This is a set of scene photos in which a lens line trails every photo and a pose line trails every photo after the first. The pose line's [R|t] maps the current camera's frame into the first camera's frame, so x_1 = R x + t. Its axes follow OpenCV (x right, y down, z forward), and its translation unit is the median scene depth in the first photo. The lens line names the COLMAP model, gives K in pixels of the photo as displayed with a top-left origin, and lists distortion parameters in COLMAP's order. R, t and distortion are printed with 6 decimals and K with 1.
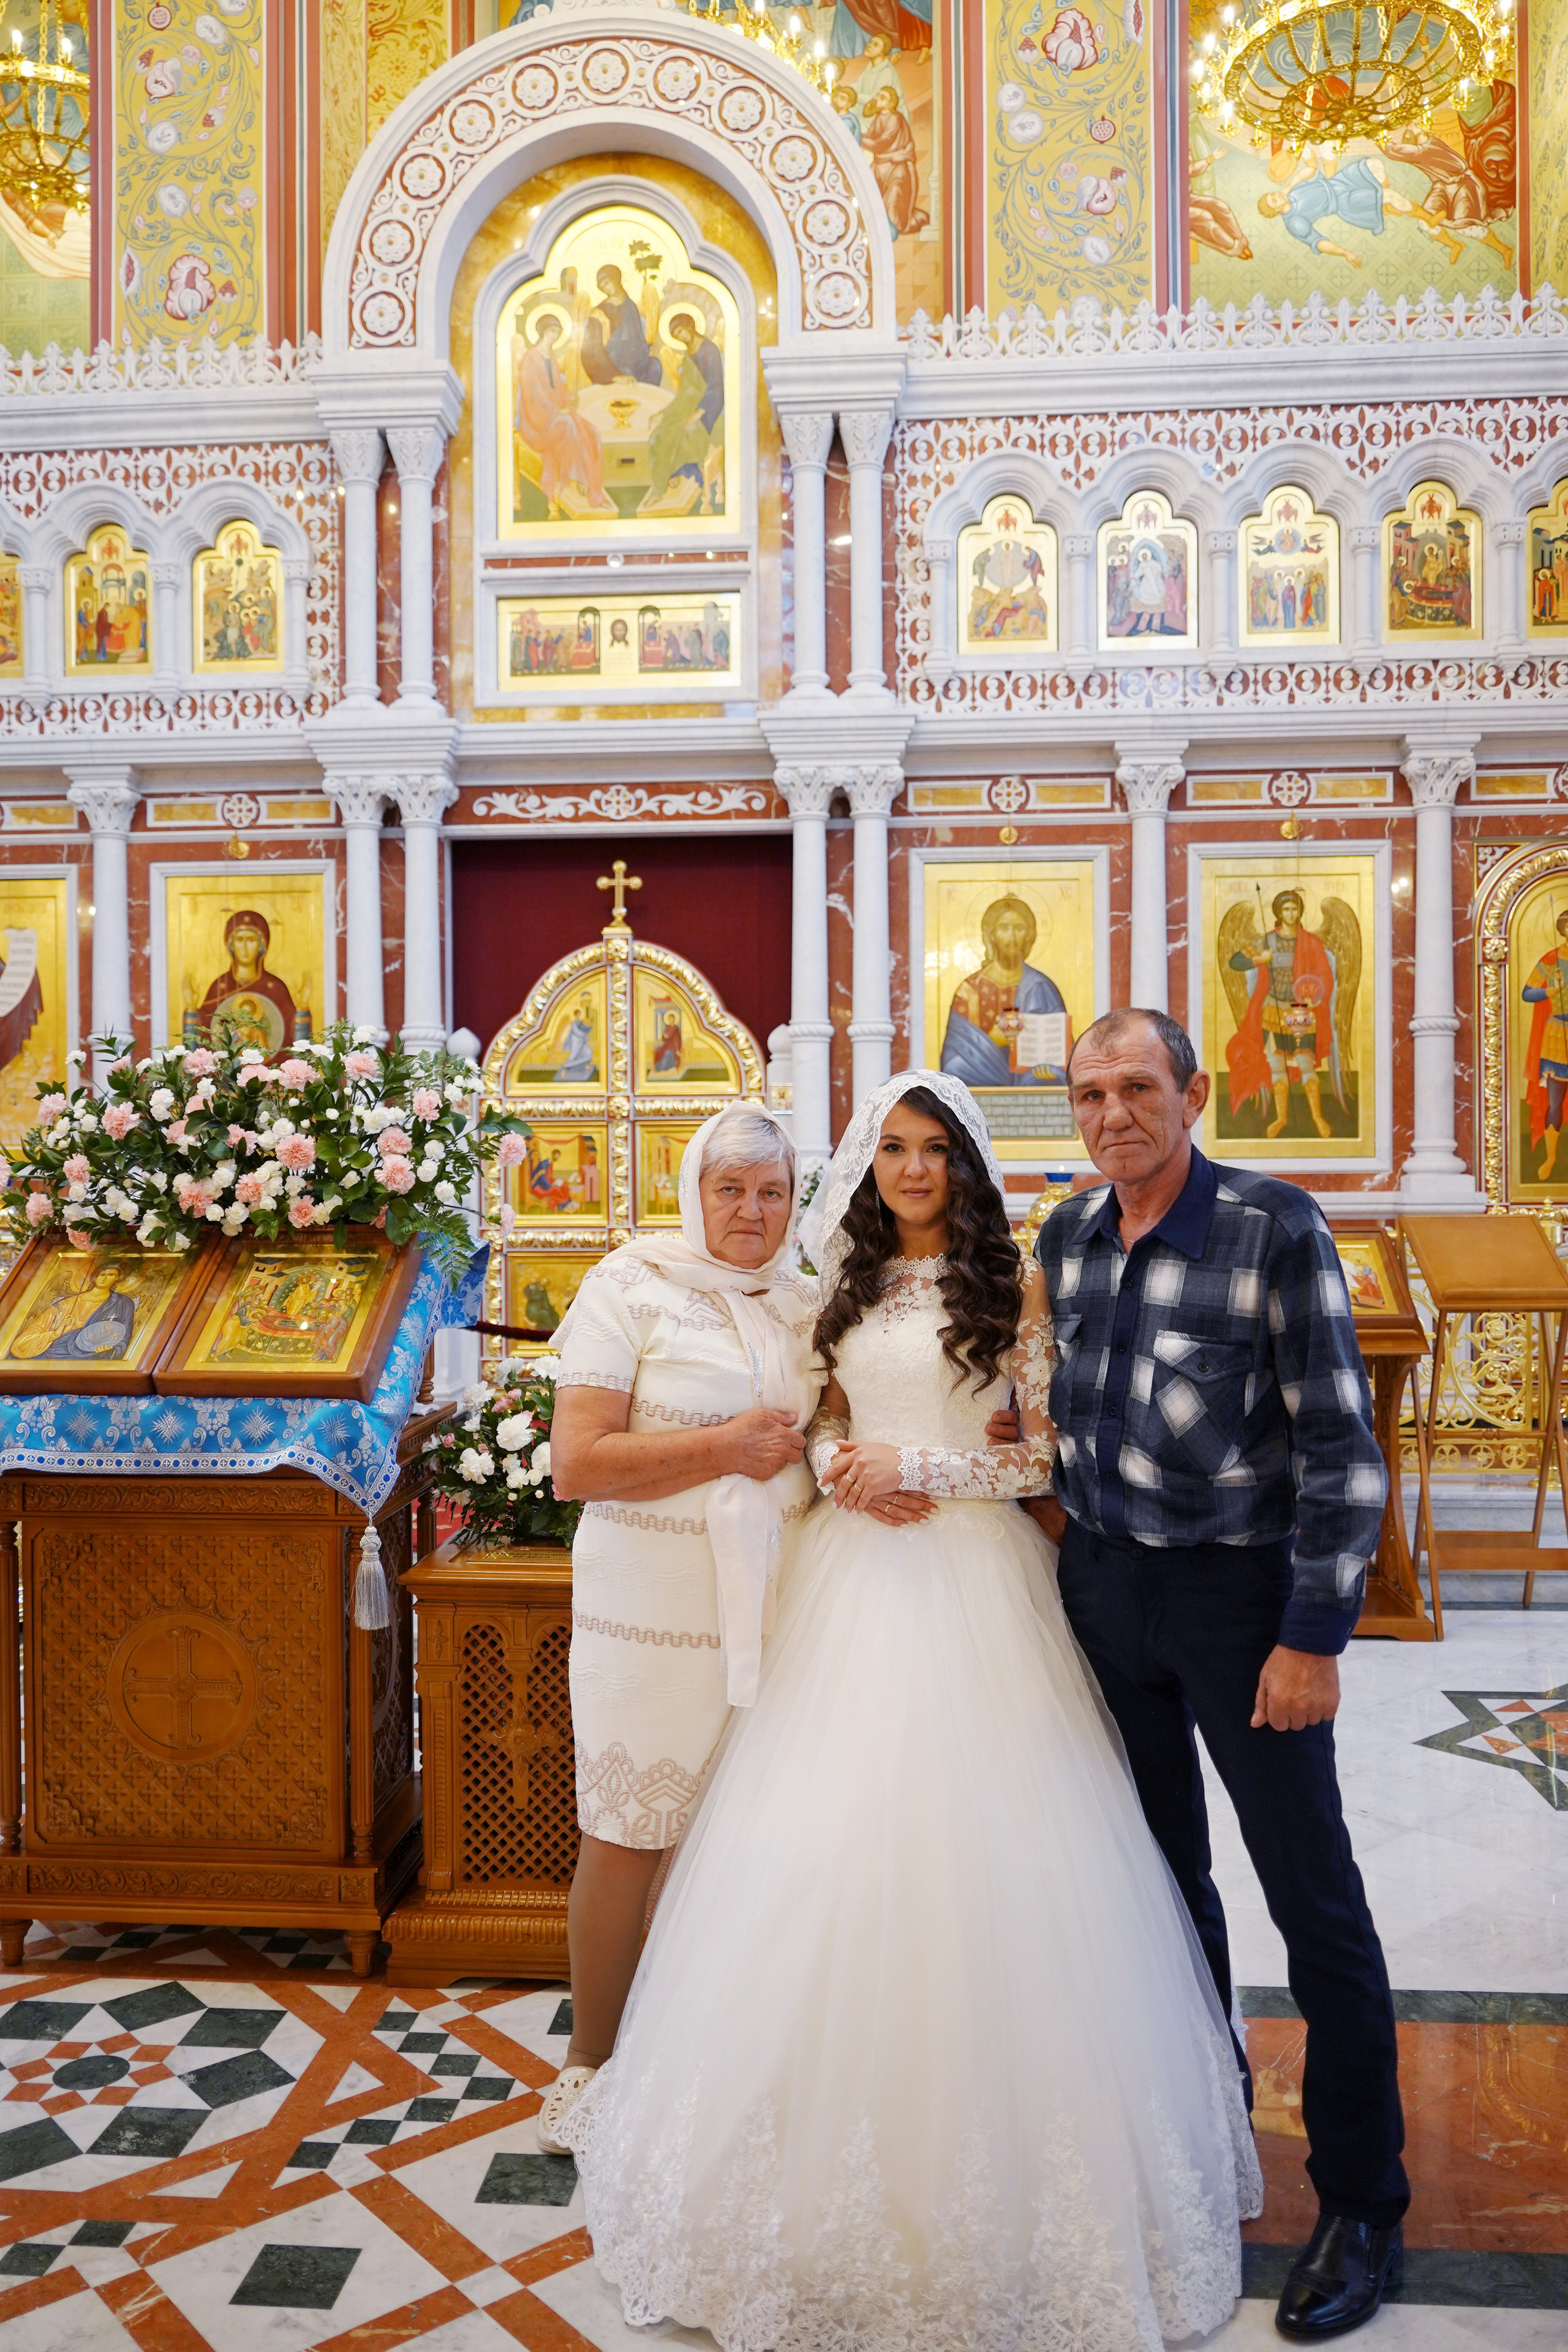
lens RADIAL K [[1882.0, 0, 781.1], [0, 1882.0, 1180.0], [0, 0, 1]] dist [-0.003336, -0.013517]
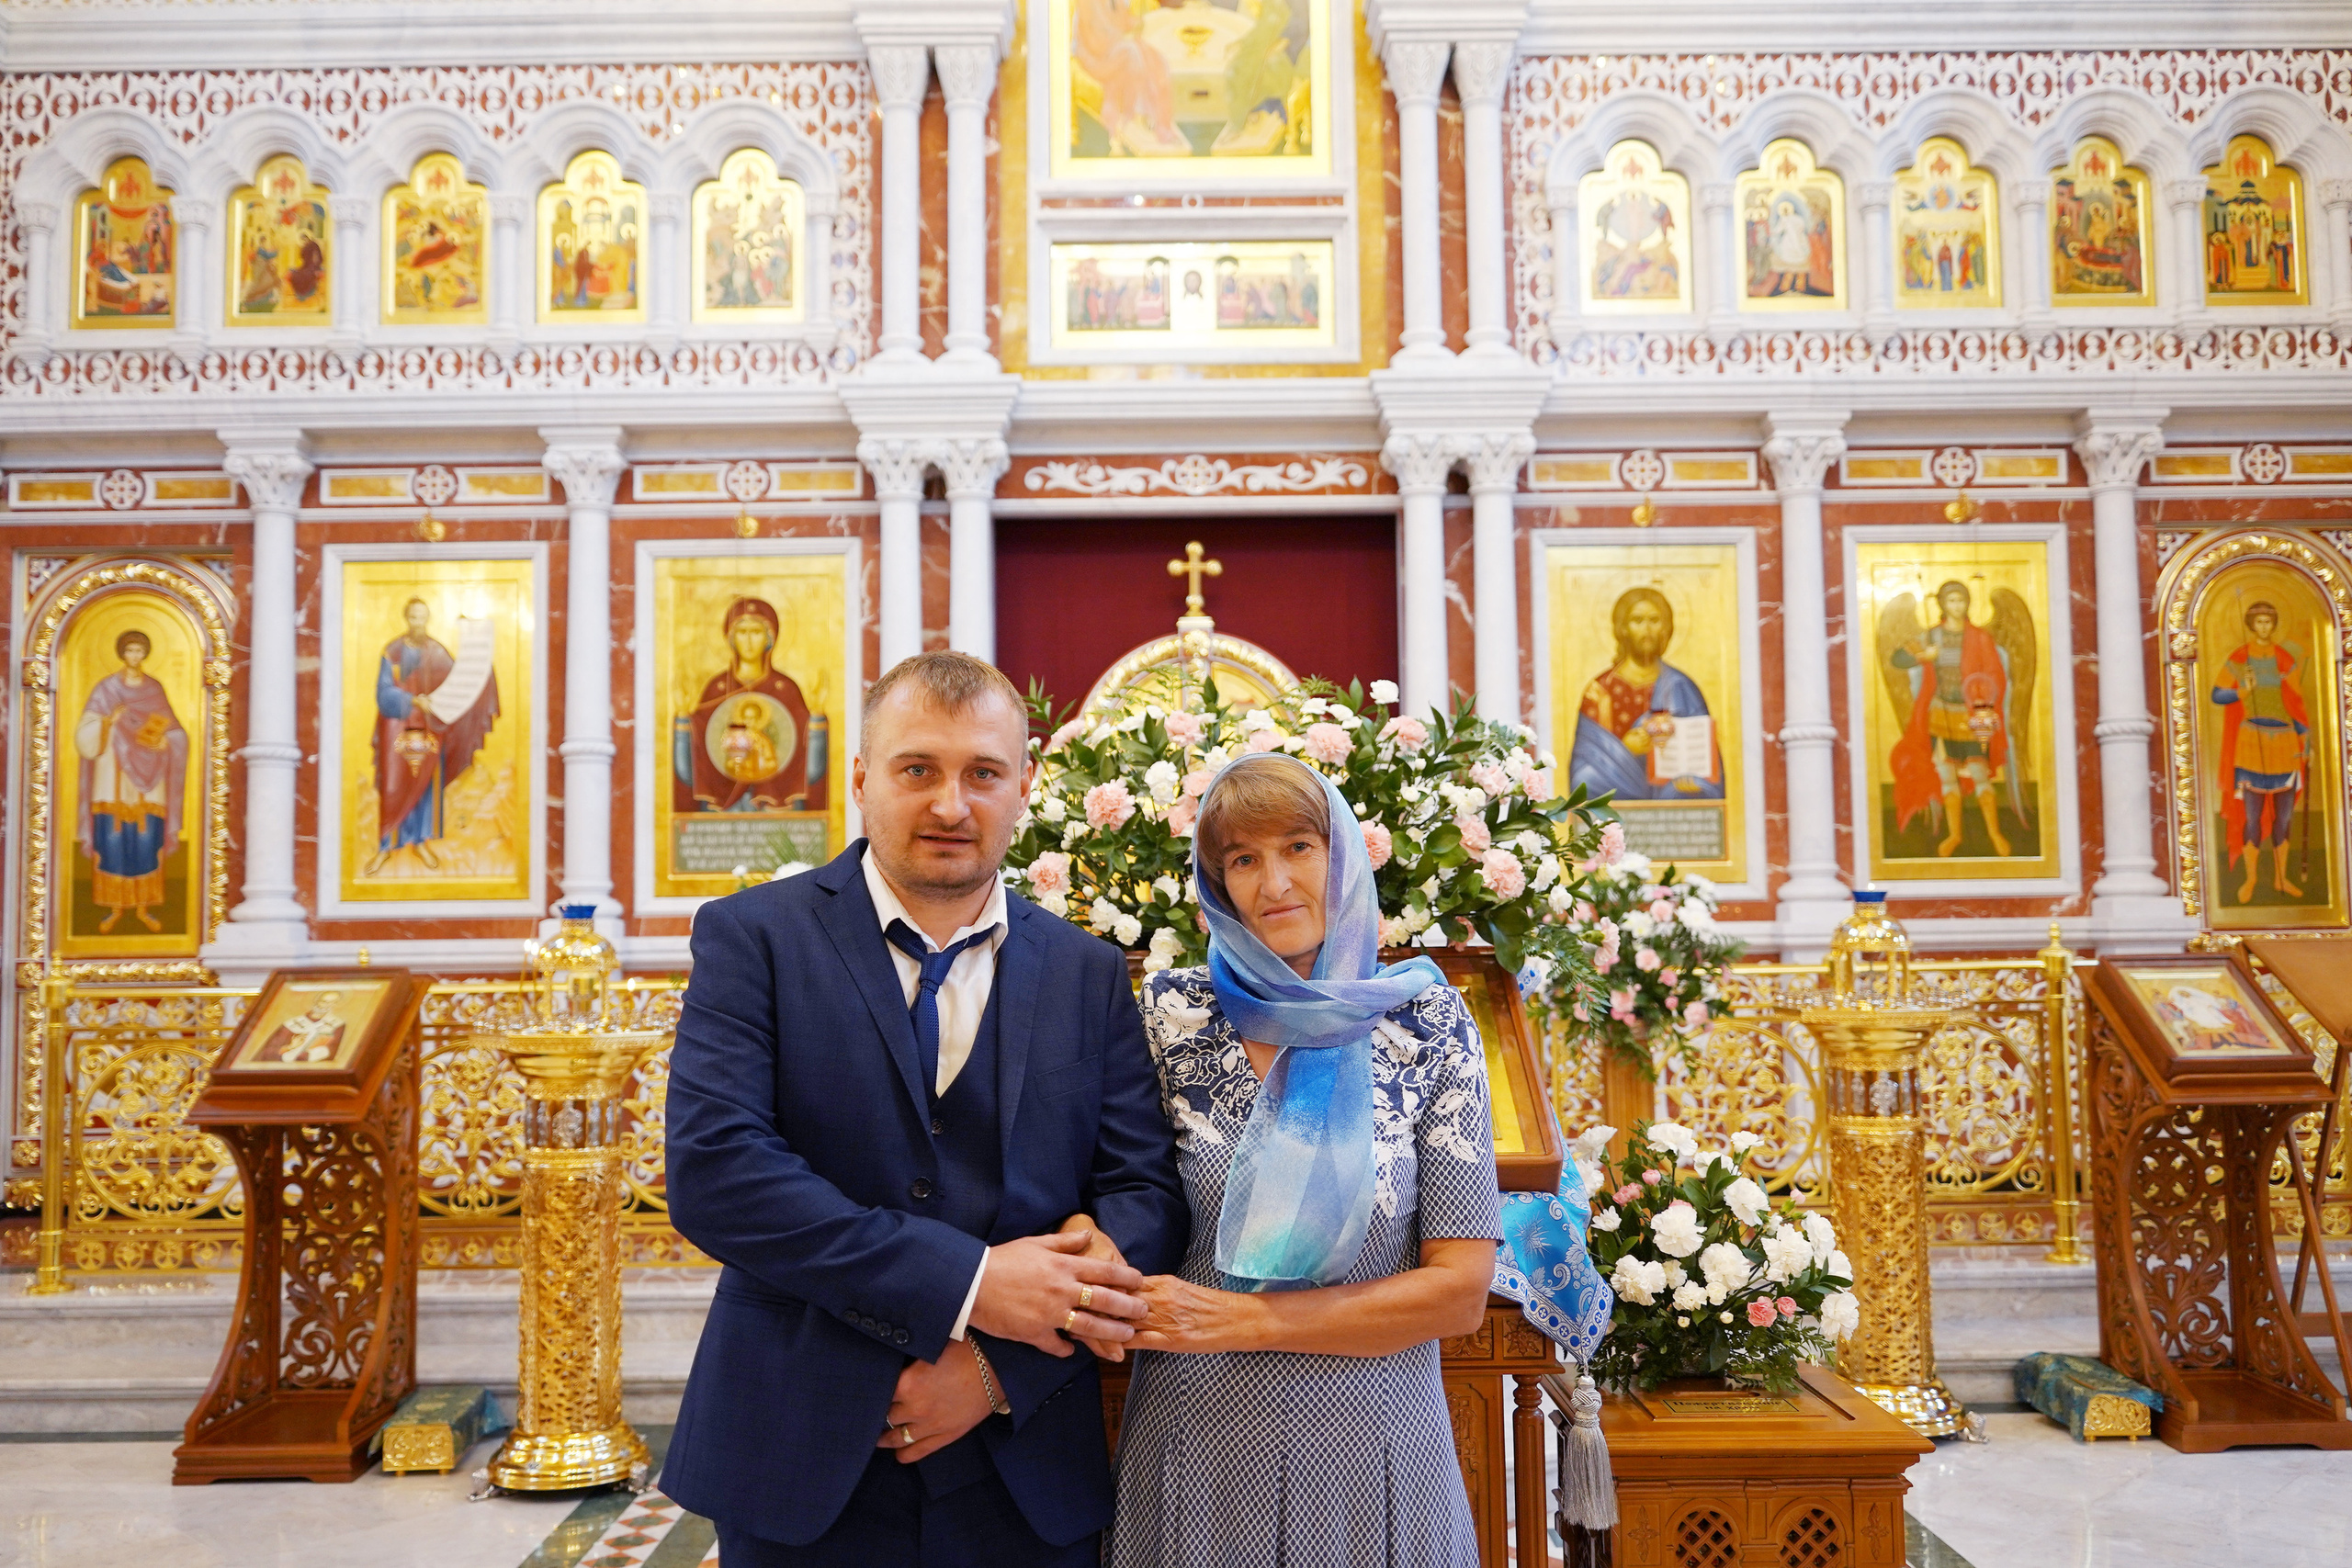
lens RADIAL K [[1928.1, 0, 1169.0], [0, 1928.1, 786.6], [0, 0, 1]] dist [-0.013437, -0.001102]
pose [[0.996382, -0.002388, 0.084959, -0.175748], [0.008645, 0.997268, -0.073363, 0.007305], [-0.084552, 0.073832, 0.993680, 0.130392]]
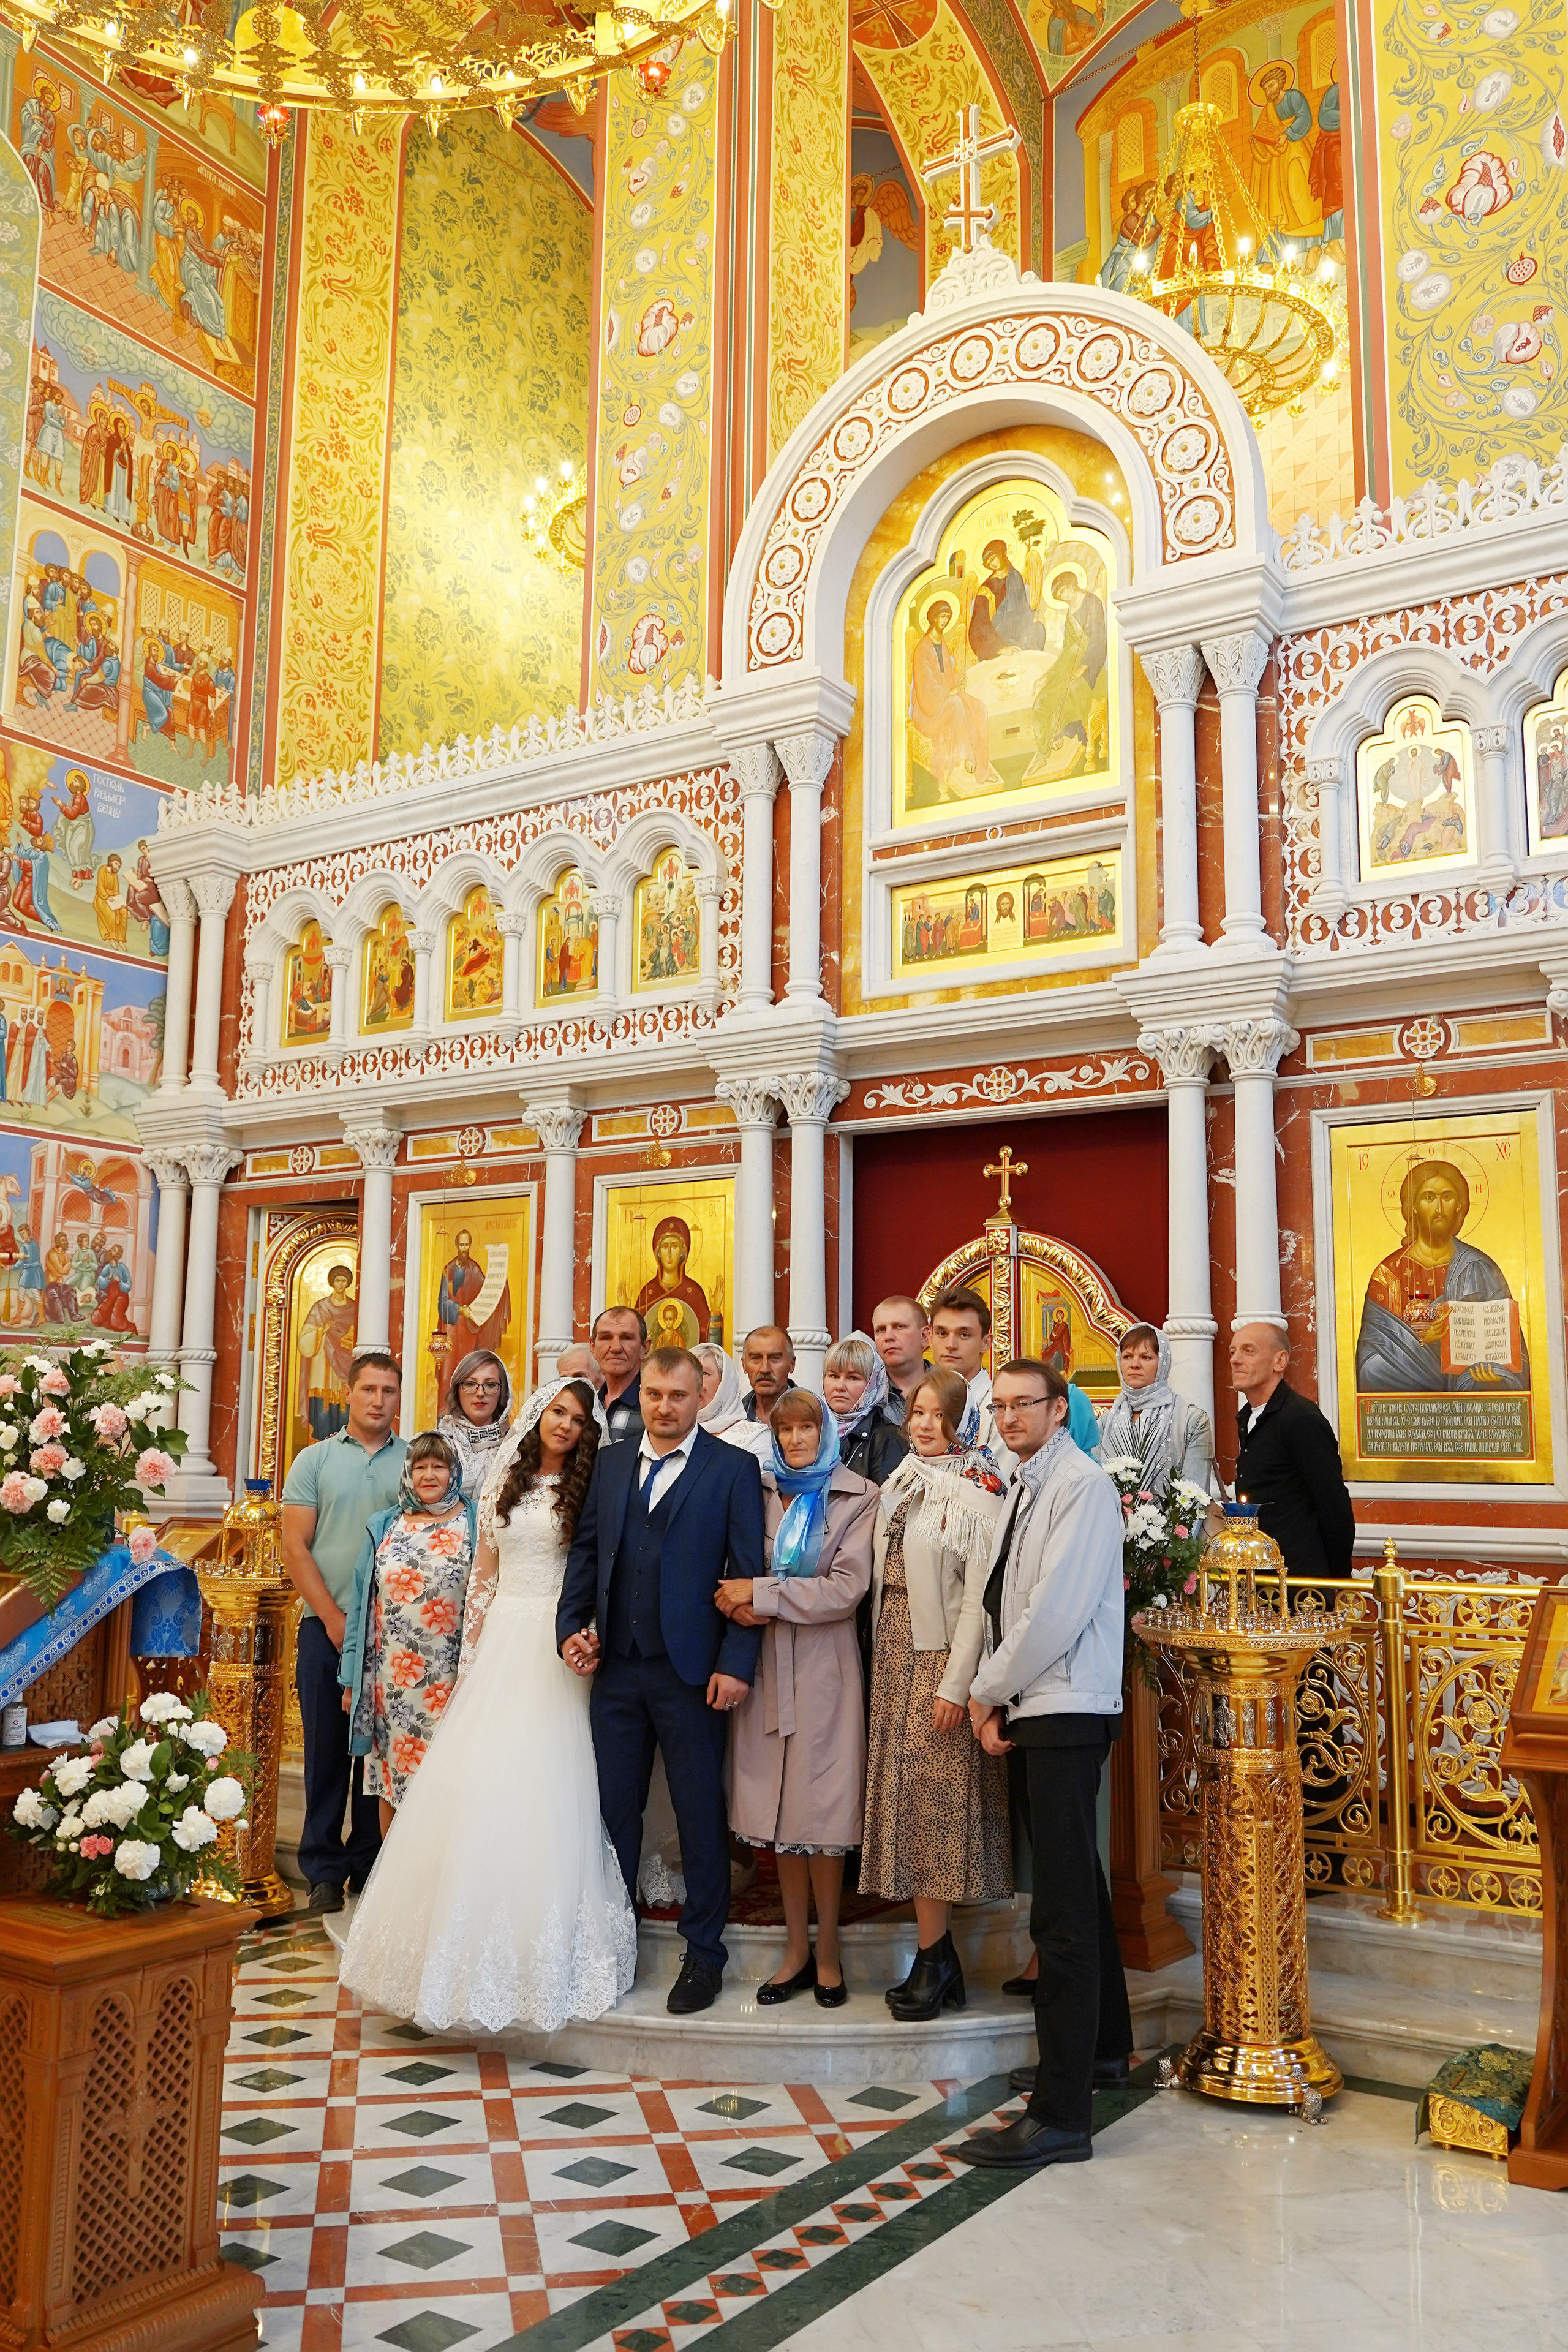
lens RADIAL K [[1928.3, 0, 770.3], [0, 1928.3, 1186.4], [0, 0, 1]] dist [-0.013437, -0.001102]
pose [[0.871238, -0.052324, -0.488064, 0.277961], [-0.022151, 0.989098, -0.145581, -0.009982], [0.490360, 0.137647, 0.860581, 0.134299]]
